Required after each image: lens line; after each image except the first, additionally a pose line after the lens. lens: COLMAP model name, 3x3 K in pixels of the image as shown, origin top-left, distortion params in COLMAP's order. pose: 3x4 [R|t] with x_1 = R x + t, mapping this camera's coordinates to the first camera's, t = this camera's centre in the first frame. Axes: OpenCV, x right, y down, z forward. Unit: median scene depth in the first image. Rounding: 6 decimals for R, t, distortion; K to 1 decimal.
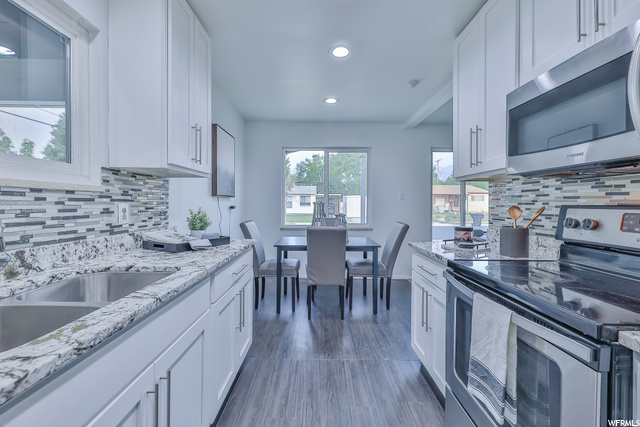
lens RADIAL K [[277.7, 0, 324.5], [0, 277.7, 204.8], [0, 0, 1]] dist [0.004453, -0.000461]
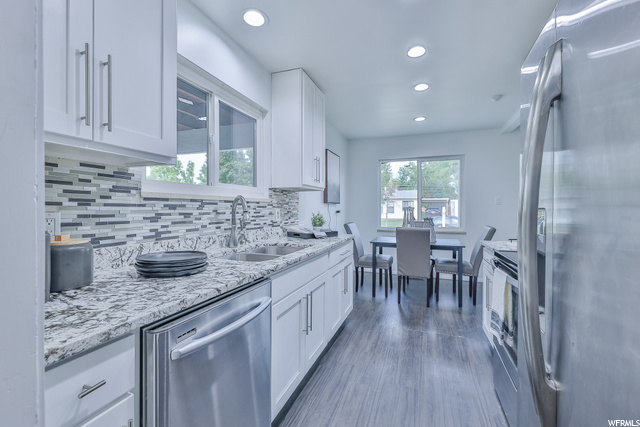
lens RADIAL K [[277.7, 0, 317.5], [0, 277.7, 212.4], [0, 0, 1]] dist [0.004453, -0.000461]
pose [[0.925637, 0.001811, -0.378409, 0.119311], [0.001646, 0.999960, 0.008812, 0.002006], [0.378409, -0.008779, 0.925597, -0.411591]]
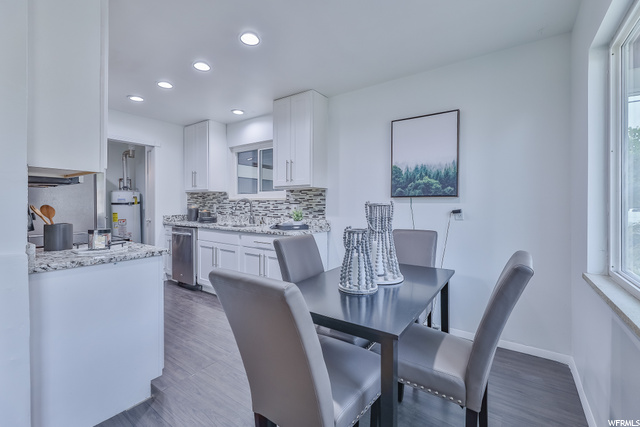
lens RADIAL K [[277.7, 0, 320.3], [0, 277.7, 205.7], [0, 0, 1]] dist [0.004453, -0.000461]
pose [[-0.599132, -0.004515, -0.800638, 0.839104], [-0.011073, 0.999935, 0.002647, -0.005931], [0.800574, 0.010451, -0.599143, 2.238401]]
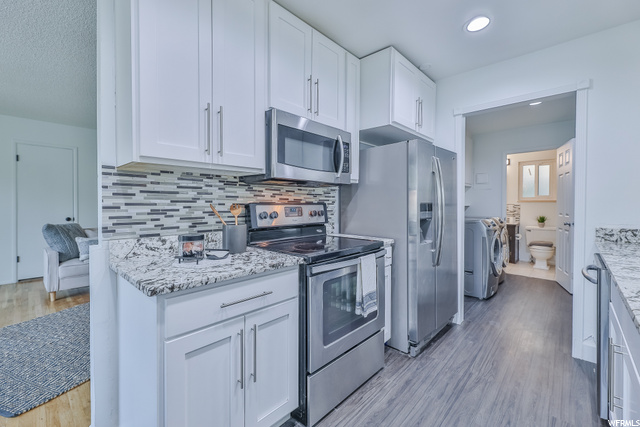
lens RADIAL K [[277.7, 0, 320.9], [0, 277.7, 208.4], [0, 0, 1]] dist [0.004453, -0.000461]
pose [[-0.712083, -0.019920, 0.701813, -0.245030], [-0.003184, 0.999679, 0.025144, -0.005312], [-0.702088, 0.015670, -0.711917, 1.346419]]
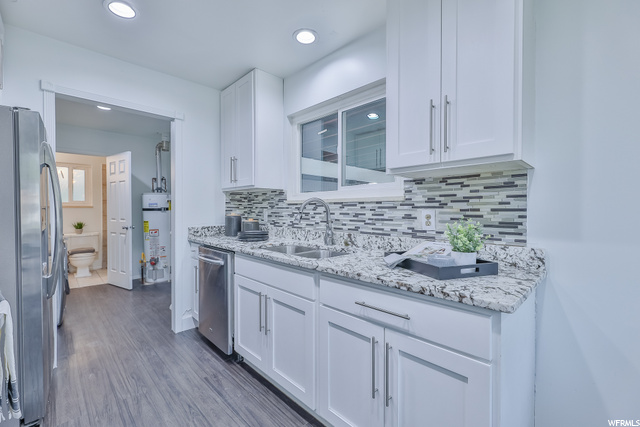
lens RADIAL K [[277.7, 0, 317.9], [0, 277.7, 211.8], [0, 0, 1]] dist [0.004453, -0.000461]
pose [[-0.735082, -0.003364, -0.677969, 0.248298], [-0.009134, 0.999946, 0.004942, -0.000261], [0.677916, 0.009825, -0.735074, 1.330861]]
